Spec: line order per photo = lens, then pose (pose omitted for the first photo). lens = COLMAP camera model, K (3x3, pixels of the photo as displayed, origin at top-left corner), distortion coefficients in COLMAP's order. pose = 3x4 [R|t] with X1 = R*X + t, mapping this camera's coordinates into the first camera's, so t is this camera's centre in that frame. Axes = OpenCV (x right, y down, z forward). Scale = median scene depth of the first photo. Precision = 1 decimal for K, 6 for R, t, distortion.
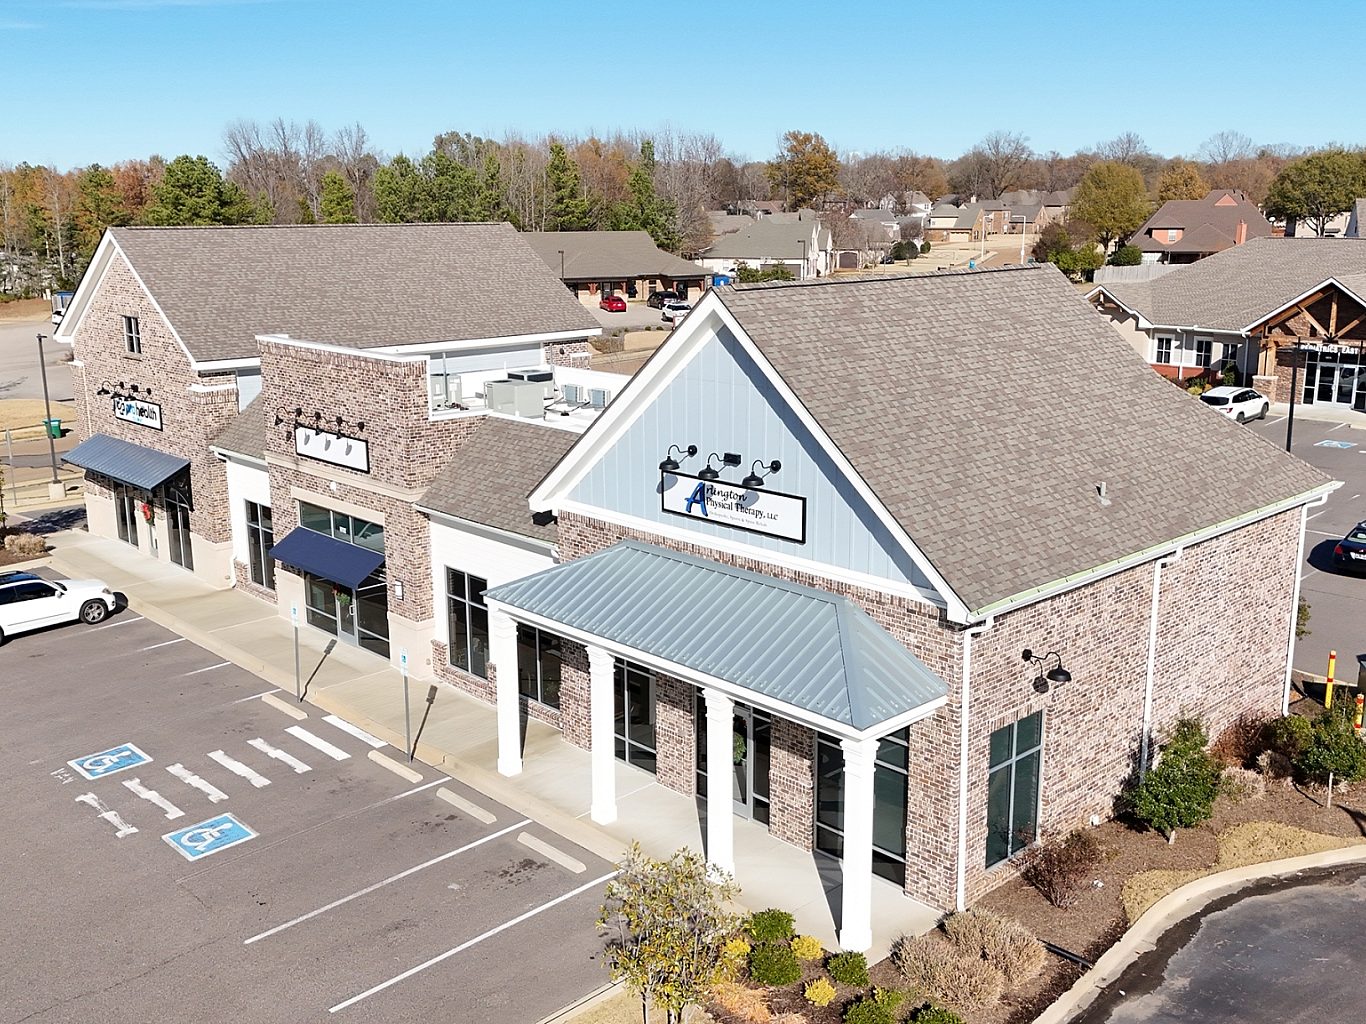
lens RADIAL K [[1312.9, 0, 683.0], [0, 1312.9, 512.0], [0, 0, 1]] dist [0.019661, 0.019089]
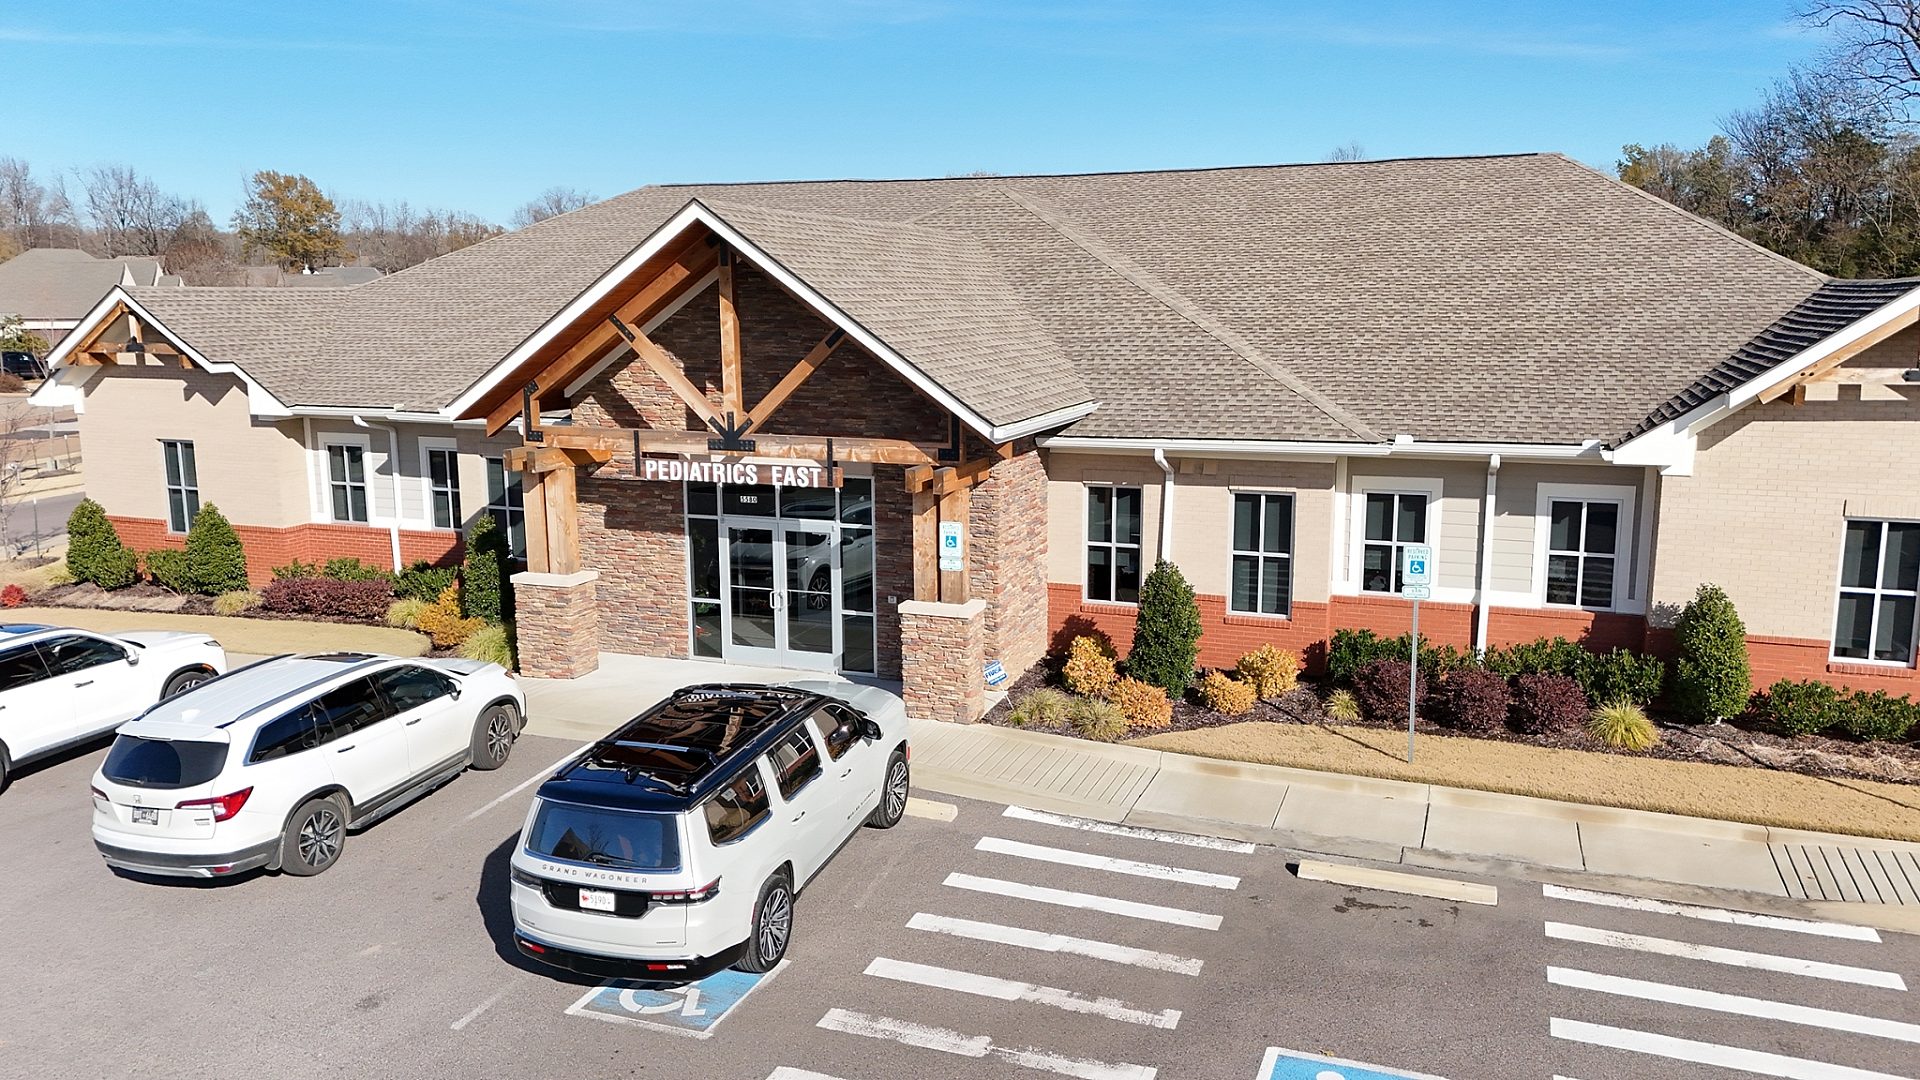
lens RADIAL K [[1378.2, 0, 960.0], [0, 1378.2, 540.0], [0, 0, 1]] dist [0.046213, -0.000603]
pose [[0.897844, -0.073017, 0.434217, 0.393319], [0.097188, 0.994696, -0.033692, -0.091904], [-0.429453, 0.072451, 0.900178, 0.699830]]
